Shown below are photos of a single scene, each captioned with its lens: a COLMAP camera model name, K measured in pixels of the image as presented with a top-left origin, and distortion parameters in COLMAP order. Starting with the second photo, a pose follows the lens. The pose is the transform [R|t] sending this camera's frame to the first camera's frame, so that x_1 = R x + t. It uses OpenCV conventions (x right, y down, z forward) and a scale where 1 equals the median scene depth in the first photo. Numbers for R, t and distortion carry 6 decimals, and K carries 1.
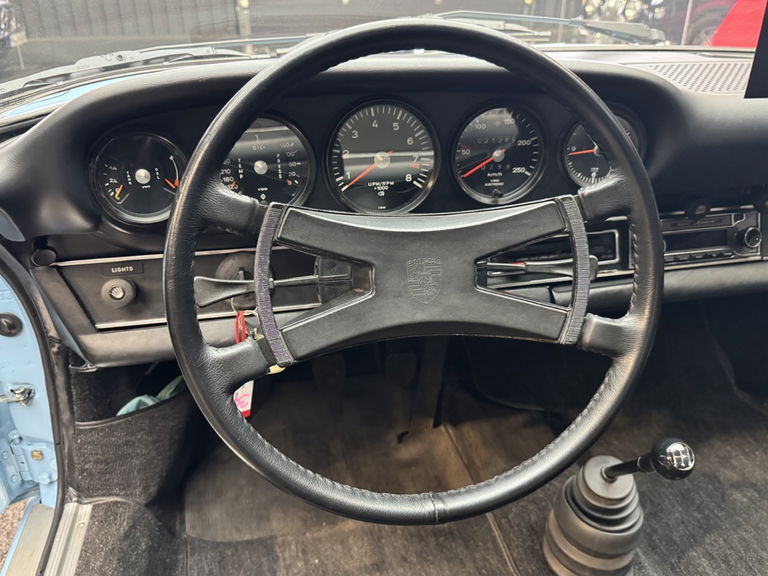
lens RADIAL K [[615.7, 0, 384.0], [0, 615.7, 288.0], [0, 0, 1]] dist [0.043386, -0.112708]
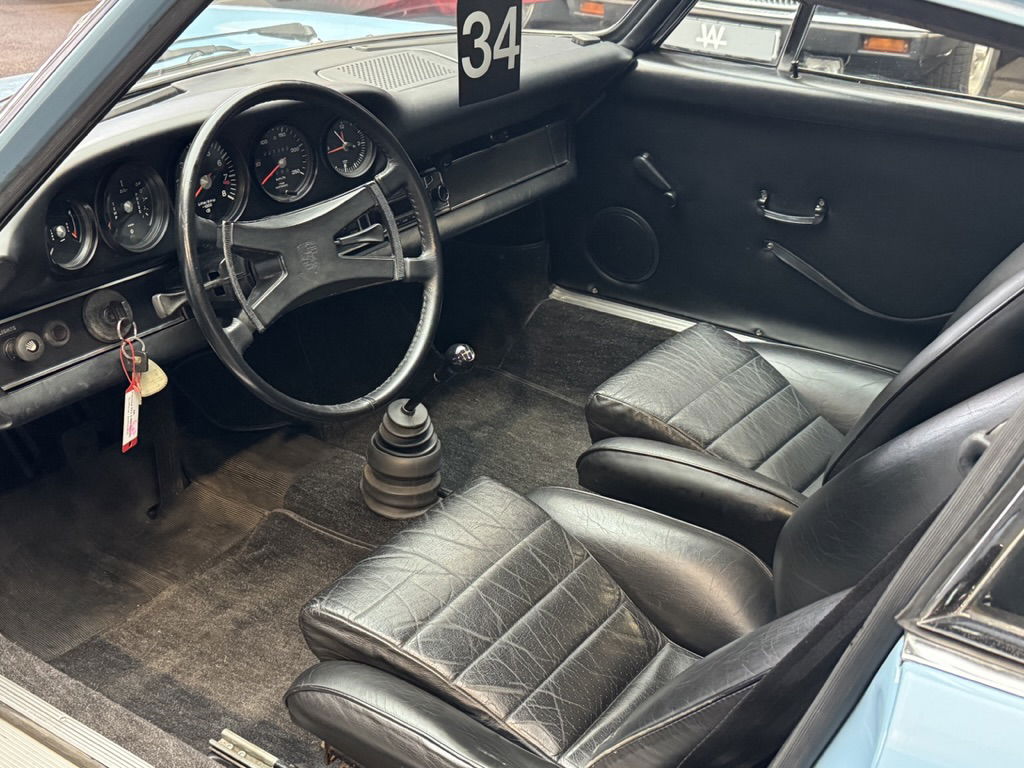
lens RADIAL K [[1241.4, 0, 512.0], [0, 1241.4, 384.0], [0, 0, 1]] dist [0.071494, -0.002516]
pose [[0.722218, -0.282144, 0.631503, -1.284116], [0.283446, 0.953562, 0.101871, 0.089783], [-0.630919, 0.105424, 0.768653, -1.259460]]
